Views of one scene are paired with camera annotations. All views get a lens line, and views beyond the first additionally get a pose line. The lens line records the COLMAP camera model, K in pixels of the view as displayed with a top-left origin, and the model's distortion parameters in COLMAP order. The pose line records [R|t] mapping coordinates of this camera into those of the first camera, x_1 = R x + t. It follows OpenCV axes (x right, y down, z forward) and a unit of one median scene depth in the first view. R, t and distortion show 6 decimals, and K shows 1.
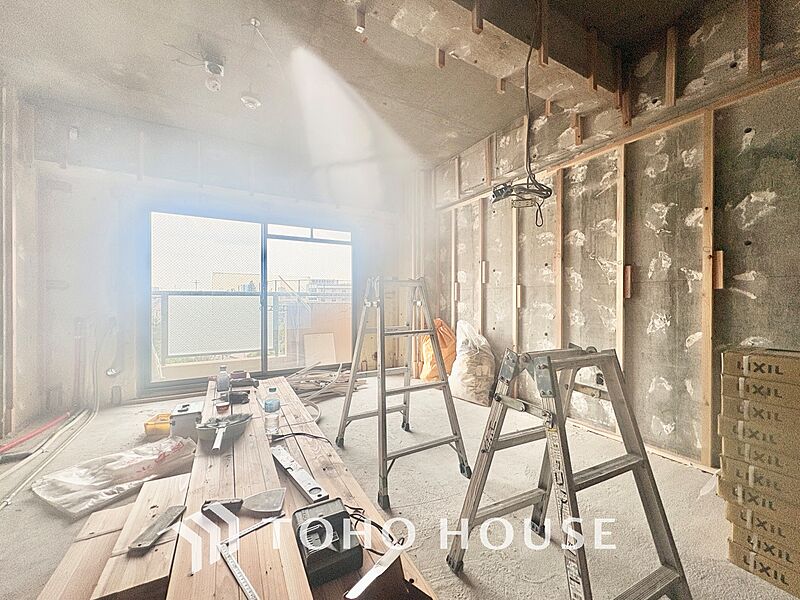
lens RADIAL K [[318.5, 0, 400.0], [0, 318.5, 300.0], [0, 0, 1]] dist [0.000046, 0.000336]
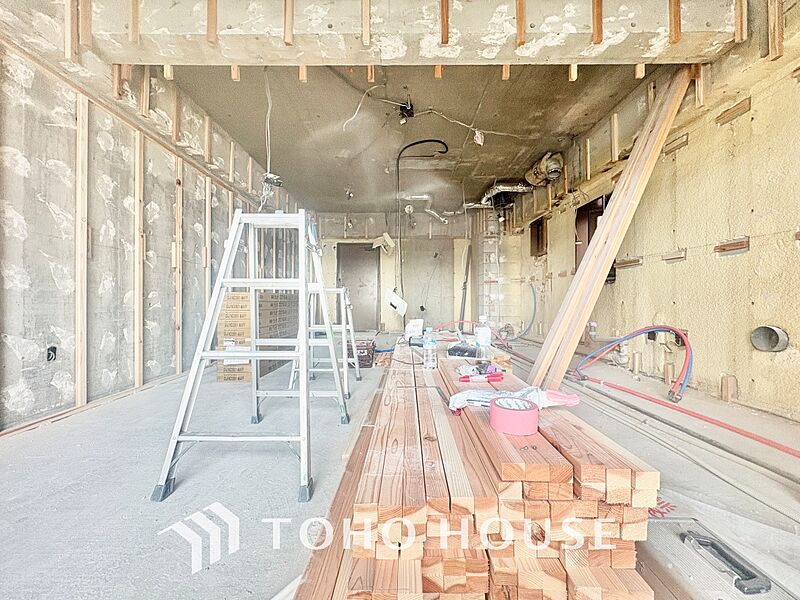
lens RADIAL K [[319.3, 0, 400.0], [0, 319.3, 300.0], [0, 0, 1]] dist [0.000380, 0.000240]
pose [[-0.871912, 0.003211, 0.489652, -0.526684], [0.002413, 0.999995, -0.002261, 0.112675], [-0.489657, -0.000790, -0.871915, 1.242459]]
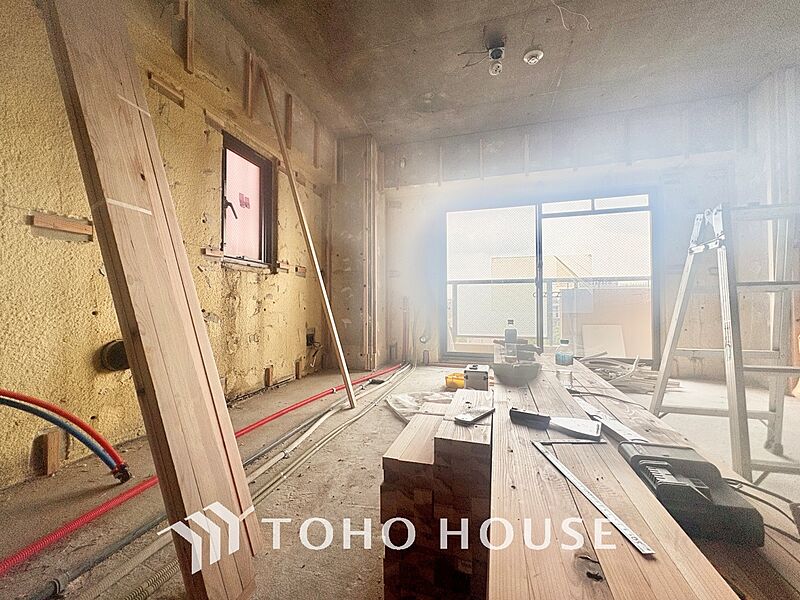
lens RADIAL K [[318.5, 0, 400.0], [0, 318.5, 300.0], [0, 0, 1]] dist [0.000046, 0.000336]
pose [[0.702842, -0.014504, -0.711198, -0.049905], [0.002791, 0.999841, -0.017633, 0.108456], [0.711340, 0.010408, 0.702771, 0.015397]]
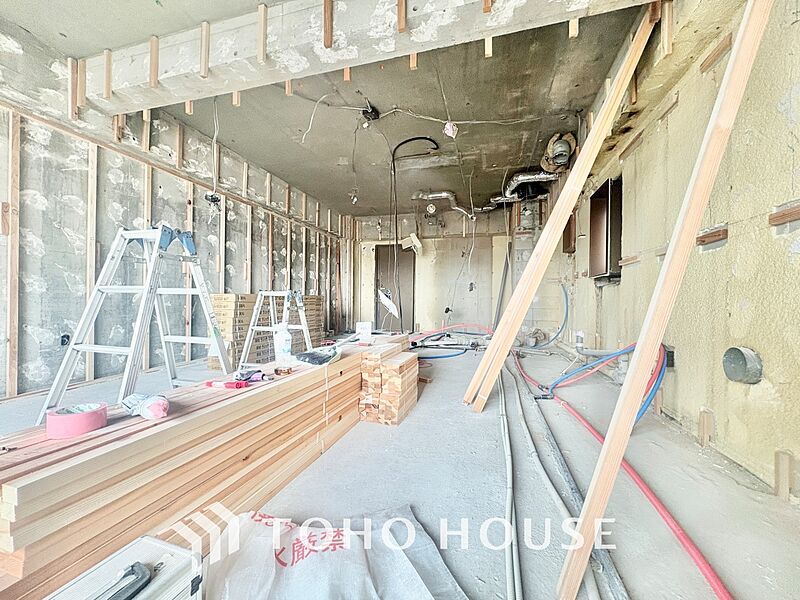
lens RADIAL K [[318.5, 0, 400.0], [0, 318.5, 300.0], [0, 0, 1]] dist [0.000046, 0.000336]
pose [[-0.702304, -0.007306, 0.711839, -0.922339], [-0.008505, 0.999962, 0.001873, 0.096955], [-0.711826, -0.004739, -0.702340, 0.927455]]
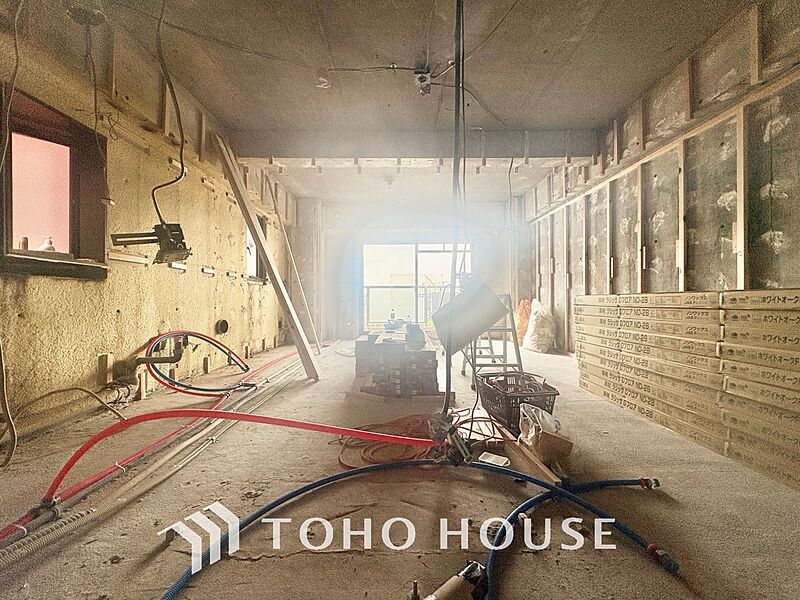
lens RADIAL K [[319.3, 0, 400.0], [0, 319.3, 300.0], [0, 0, 1]] dist [0.000380, 0.000240]
pose [[0.872511, -0.005479, -0.488563, 0.510877], [0.004597, 0.999985, -0.003004, 0.095597], [0.488572, 0.000375, 0.872523, -0.825768]]
